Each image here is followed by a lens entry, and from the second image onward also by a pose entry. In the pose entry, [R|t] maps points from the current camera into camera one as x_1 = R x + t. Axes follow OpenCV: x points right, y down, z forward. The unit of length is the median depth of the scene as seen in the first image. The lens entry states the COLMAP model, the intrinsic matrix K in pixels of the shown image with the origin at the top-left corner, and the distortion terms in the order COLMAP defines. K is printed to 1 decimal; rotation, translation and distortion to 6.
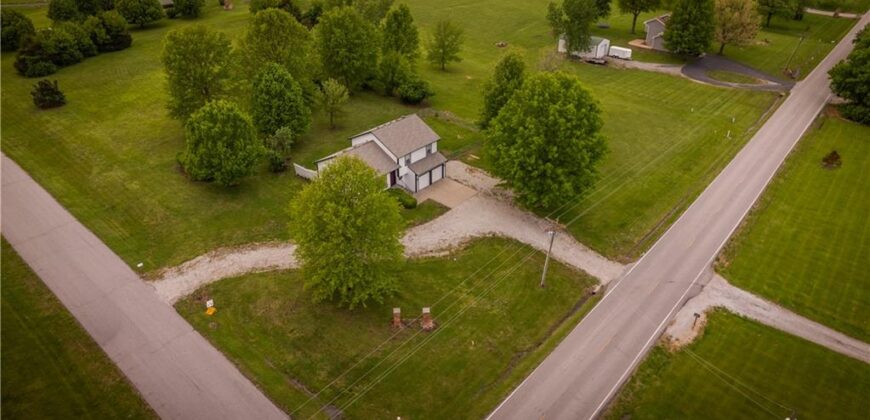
lens RADIAL K [[557.0, 0, 435.0], [0, 557.0, 210.0], [0, 0, 1]] dist [-0.069245, 0.060619]
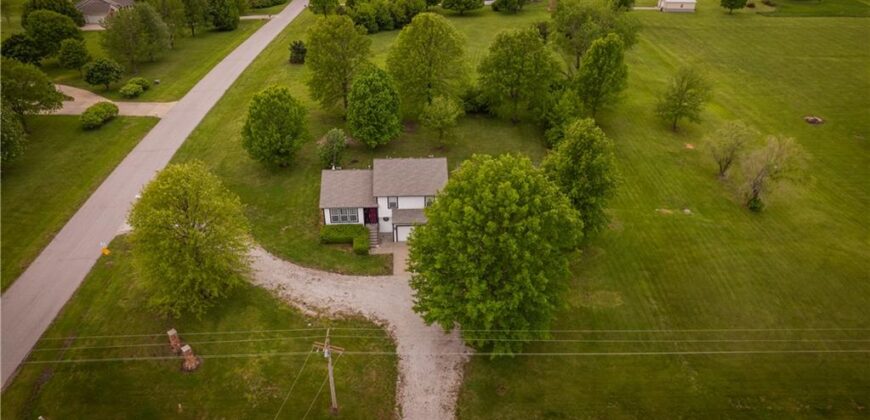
lens RADIAL K [[557.0, 0, 435.0], [0, 557.0, 210.0], [0, 0, 1]] dist [-0.069245, 0.060619]
pose [[0.686826, 0.369628, -0.625816, 0.570856], [-0.370942, 0.918715, 0.135519, -0.233501], [0.625038, 0.139064, 0.768107, 0.394738]]
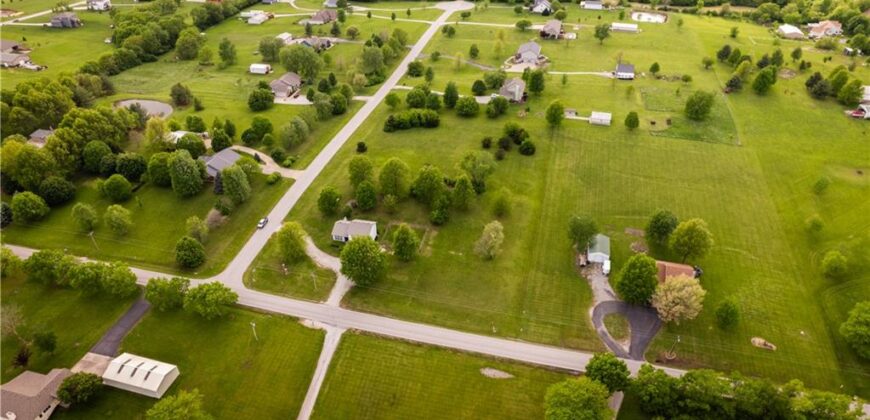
lens RADIAL K [[557.0, 0, 435.0], [0, 557.0, 210.0], [0, 0, 1]] dist [-0.069245, 0.060619]
pose [[0.446074, 0.499654, -0.742539, 2.230491], [-0.443042, 0.844148, 0.301873, -1.282242], [0.777645, 0.194318, 0.597920, -0.380916]]
